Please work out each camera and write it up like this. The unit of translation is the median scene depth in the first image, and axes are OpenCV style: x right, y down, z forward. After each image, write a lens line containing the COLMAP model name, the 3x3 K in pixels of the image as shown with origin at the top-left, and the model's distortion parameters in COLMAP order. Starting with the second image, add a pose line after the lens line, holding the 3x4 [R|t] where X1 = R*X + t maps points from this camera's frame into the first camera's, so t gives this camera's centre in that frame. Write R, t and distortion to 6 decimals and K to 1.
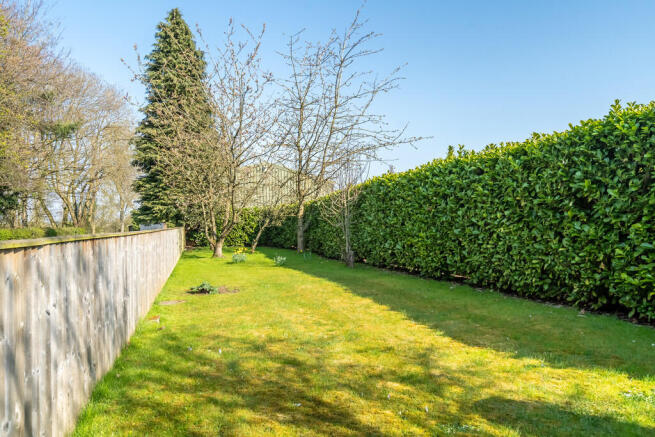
lens RADIAL K [[454.8, 0, 327.5], [0, 454.8, 218.5], [0, 0, 1]] dist [0.002008, 0.000394]
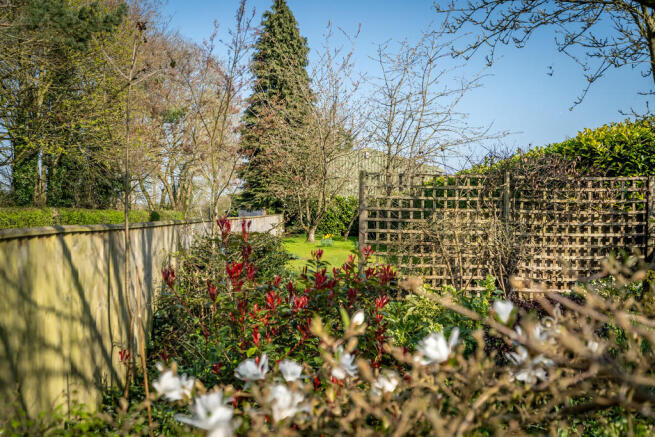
lens RADIAL K [[661.4, 0, 327.5], [0, 661.4, 218.5], [0, 0, 1]] dist [0.000520, 0.000286]
pose [[0.970226, 0.032701, -0.239983, 0.137520], [-0.027645, 0.999320, 0.024403, -0.010565], [0.240618, -0.017042, 0.970470, -0.415369]]
